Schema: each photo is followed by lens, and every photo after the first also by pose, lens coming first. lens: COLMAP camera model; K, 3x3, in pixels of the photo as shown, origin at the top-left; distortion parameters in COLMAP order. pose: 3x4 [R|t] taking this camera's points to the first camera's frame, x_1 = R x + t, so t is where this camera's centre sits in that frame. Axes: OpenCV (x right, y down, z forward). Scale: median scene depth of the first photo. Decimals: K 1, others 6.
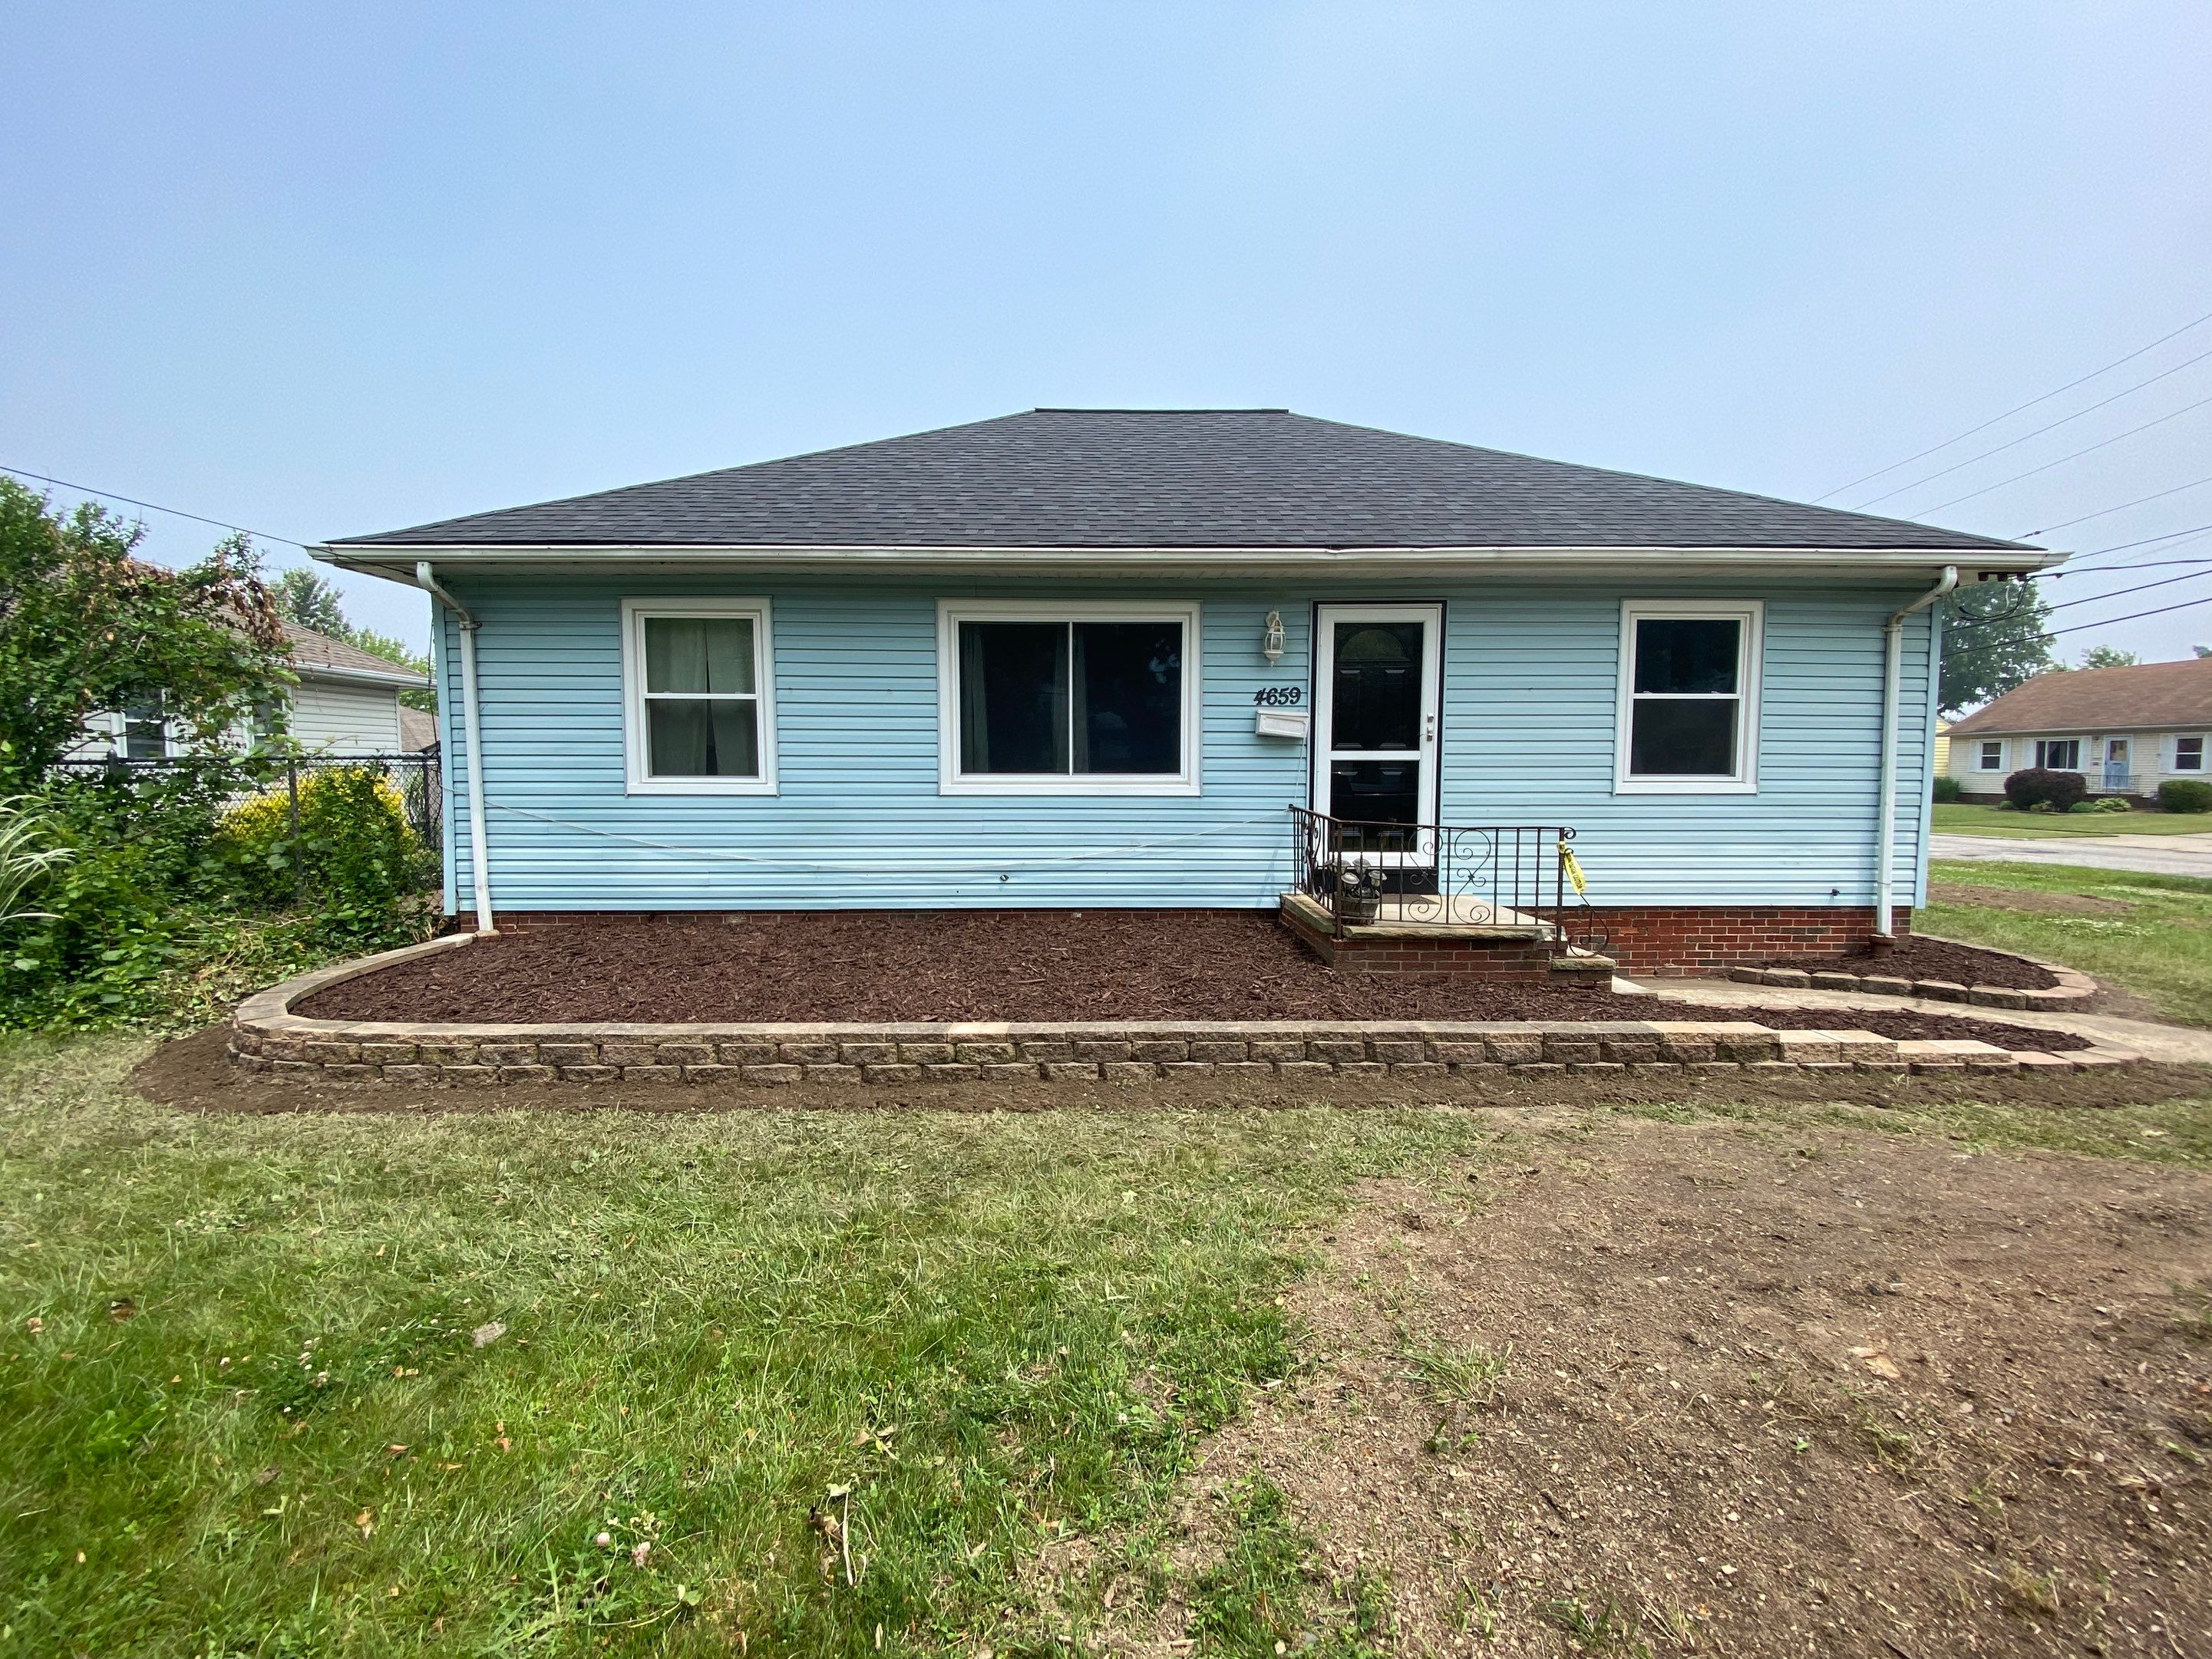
lens RADIAL K [[886.3, 0, 1106.4], [0, 886.3, 847.6], [0, 0, 1]] dist [0.003029, -0.001154]
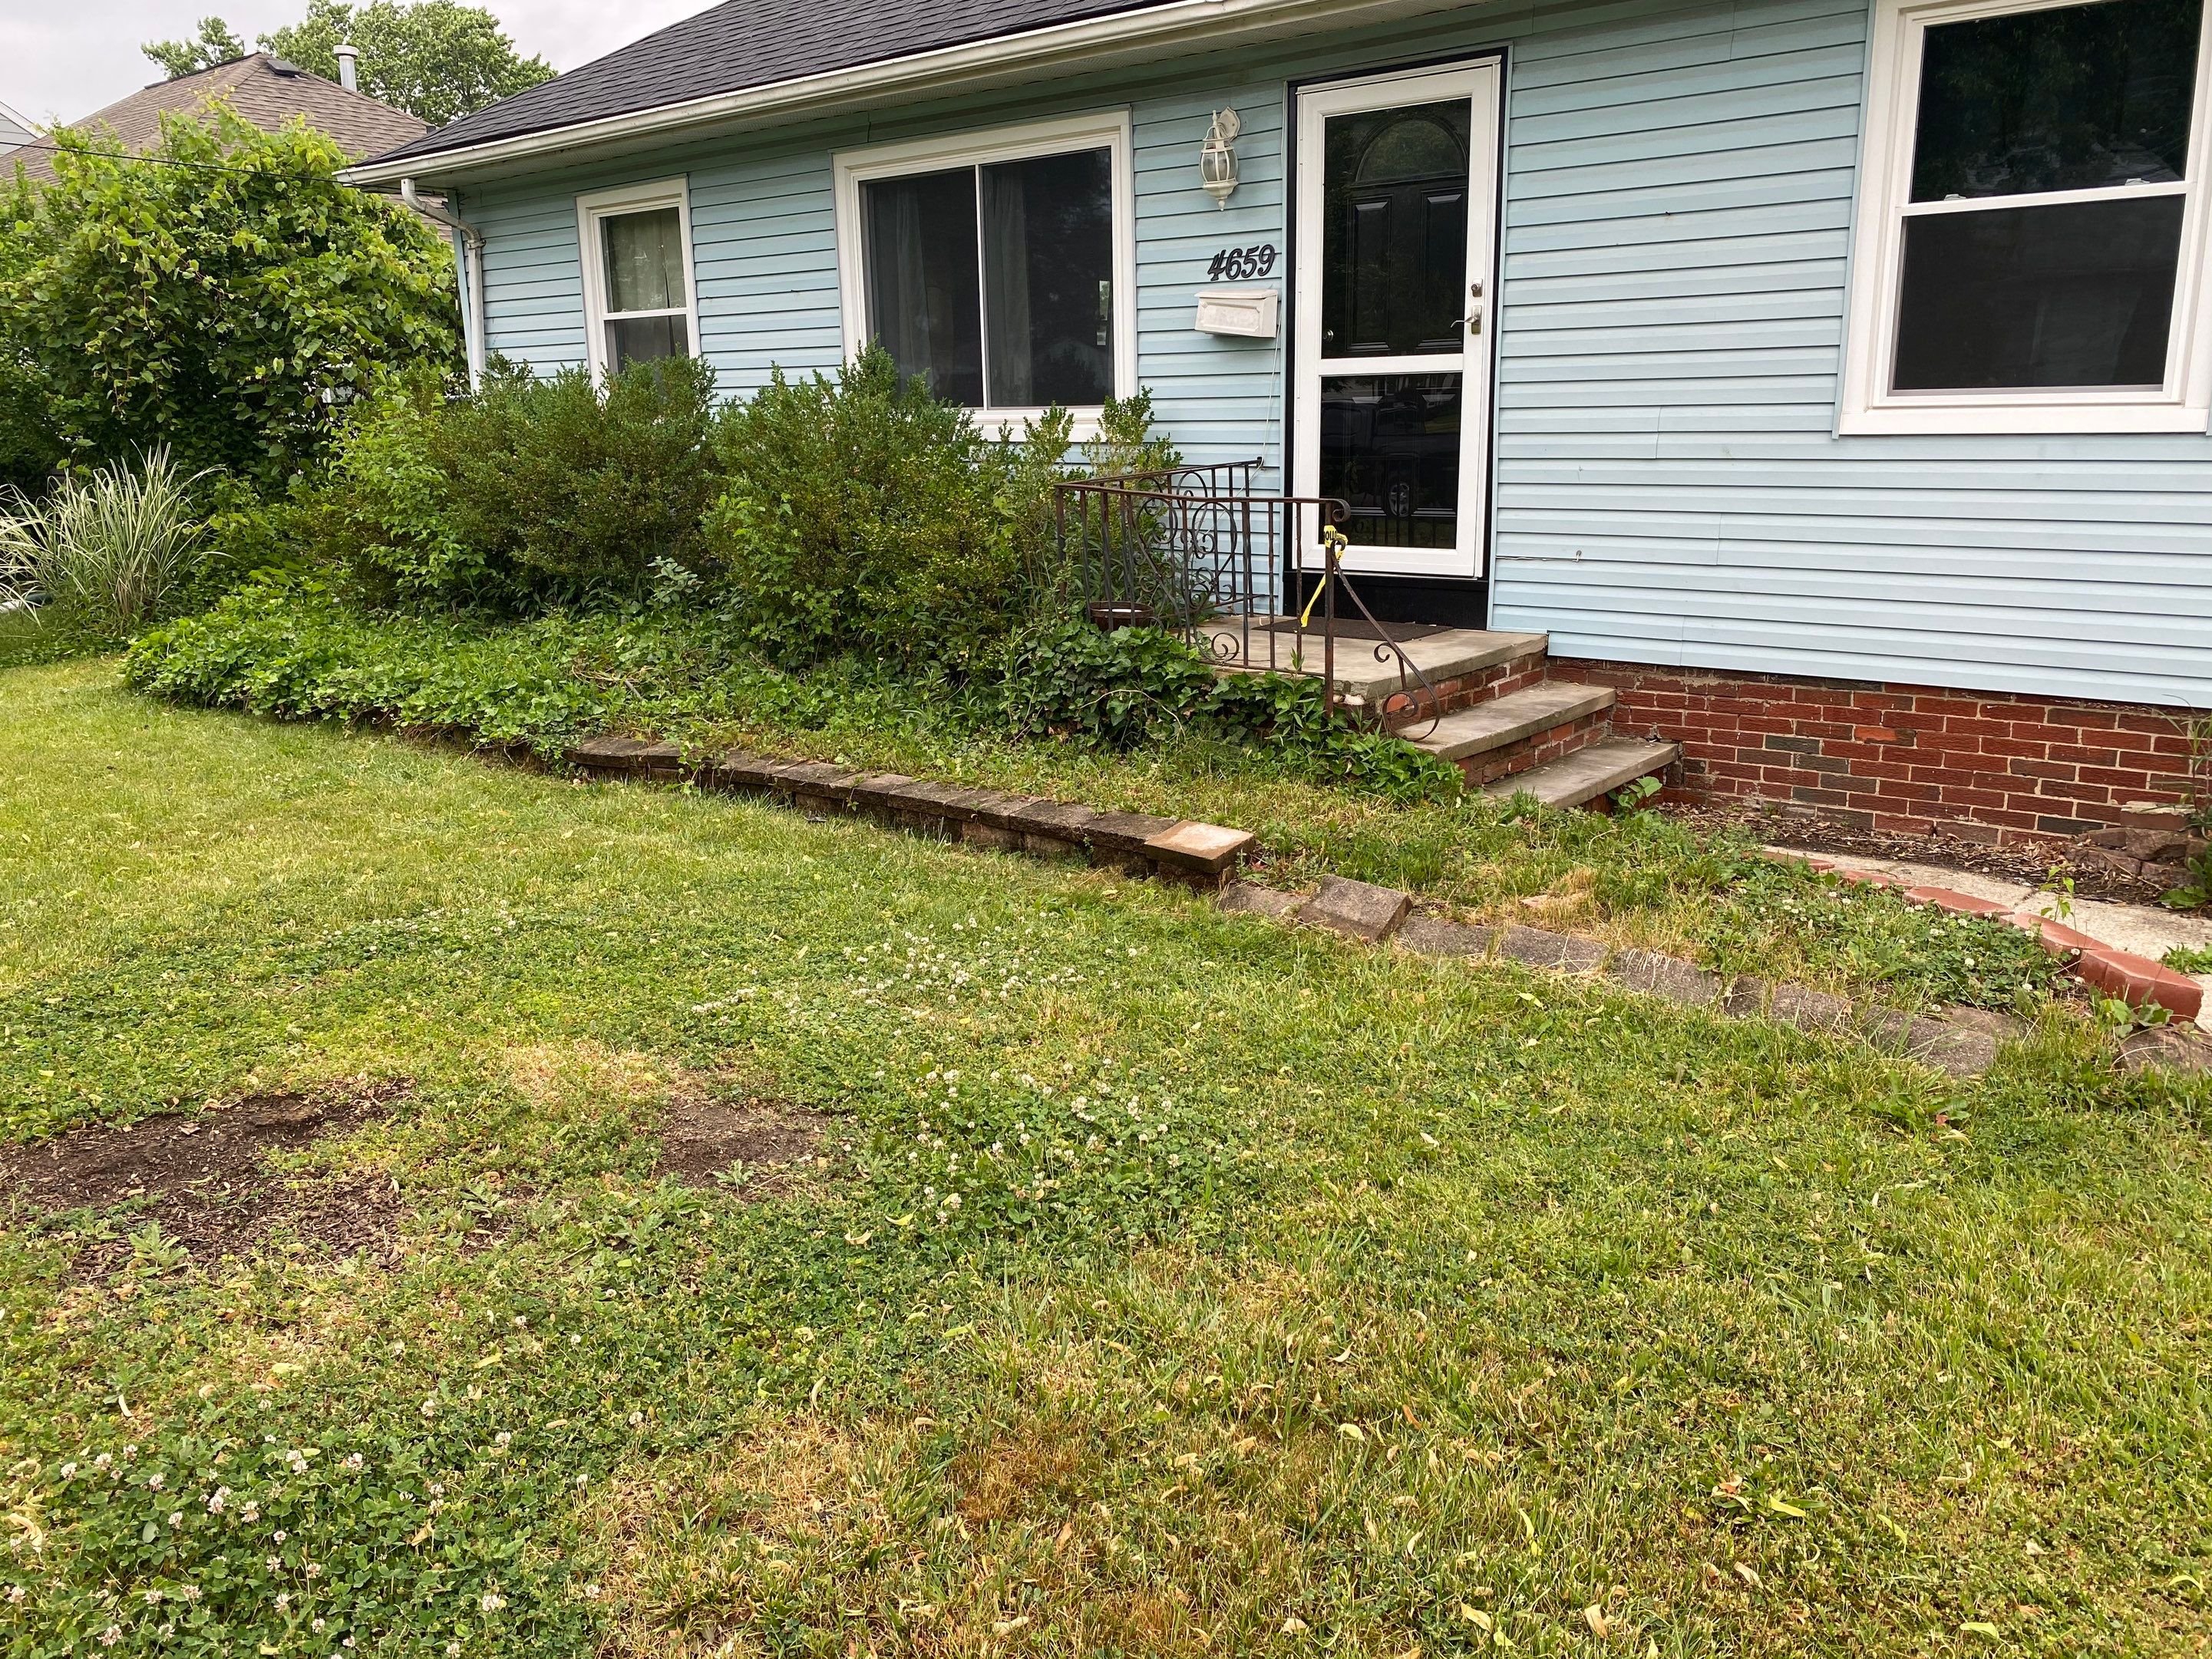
lens RADIAL K [[1689.9, 0, 1114.4], [0, 1689.9, 831.3], [0, 0, 1]] dist [0.000144, -0.009146]
pose [[0.772873, 0.138944, -0.619162, 0.857397], [-0.028339, 0.982318, 0.185063, -0.009657], [0.633927, -0.125484, 0.763145, 0.064964]]
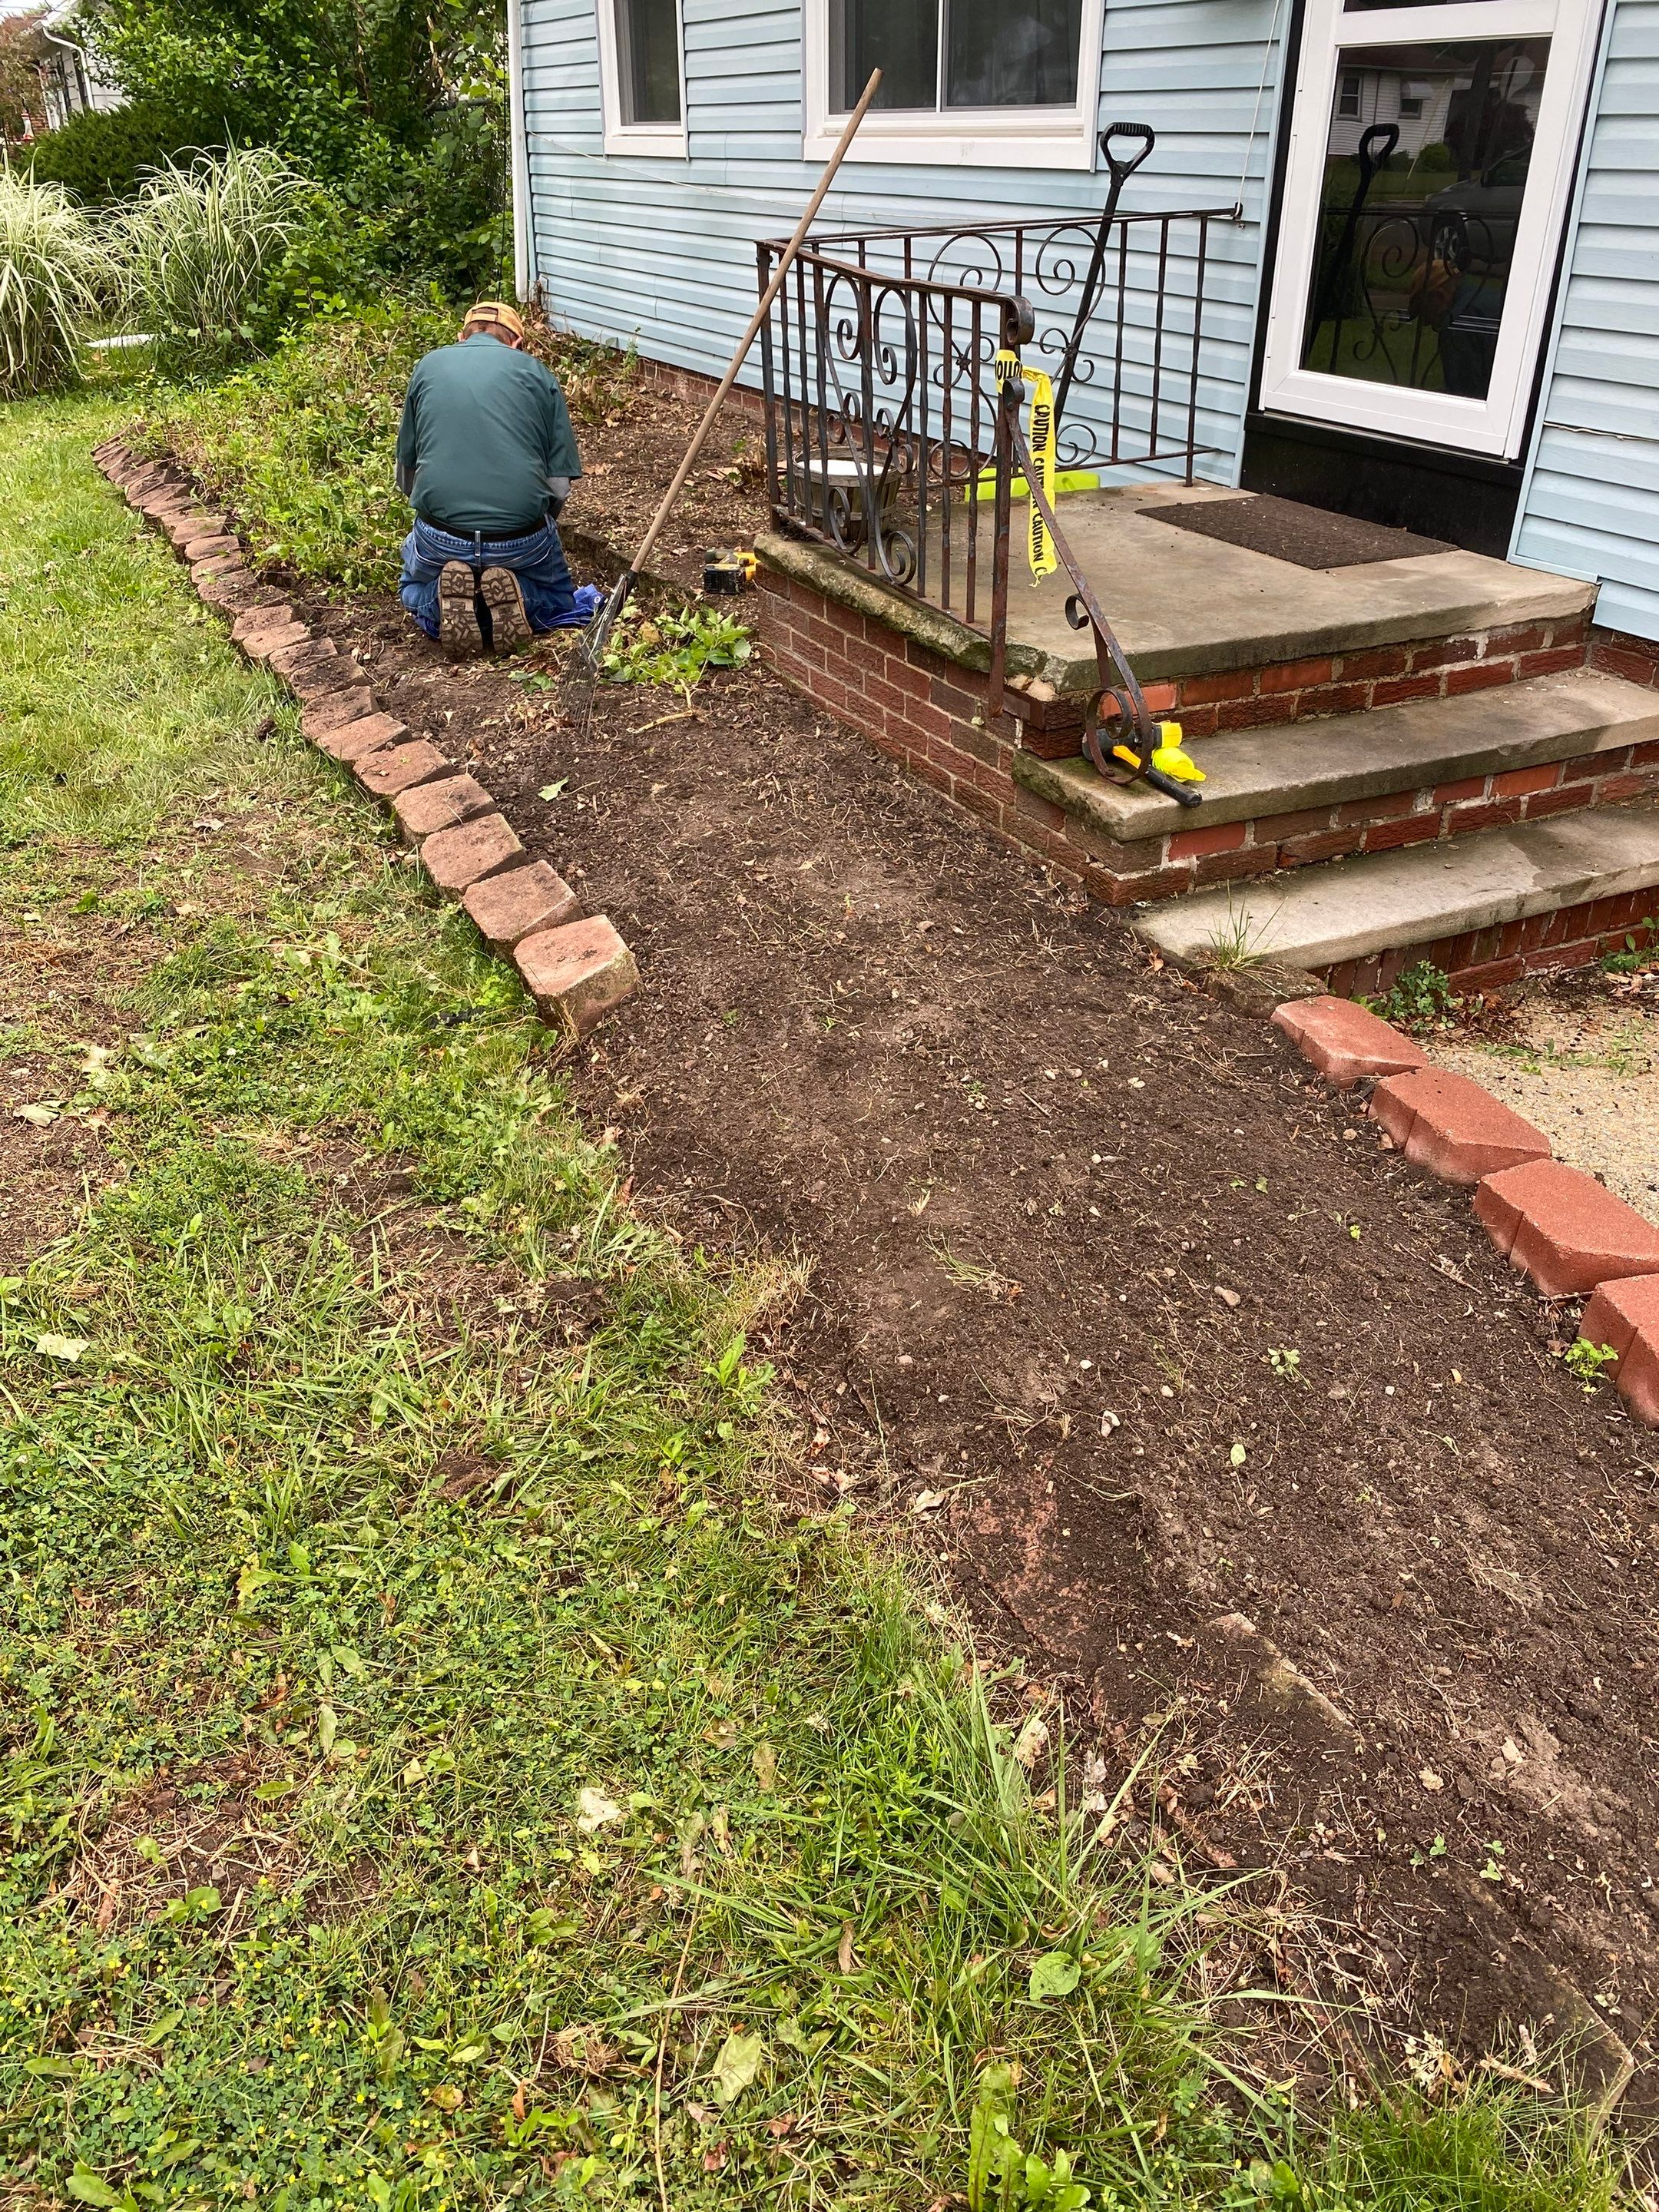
lens RADIAL K [[1690.0, 0, 841.7], [0, 1690.0, 1120.6], [0, 0, 1]] dist [0.000144, -0.009146]
pose [[0.433864, 0.453513, -0.778516, 0.817287], [-0.065339, 0.877641, 0.474844, -0.037531], [0.898606, -0.155150, 0.410409, 0.538926]]
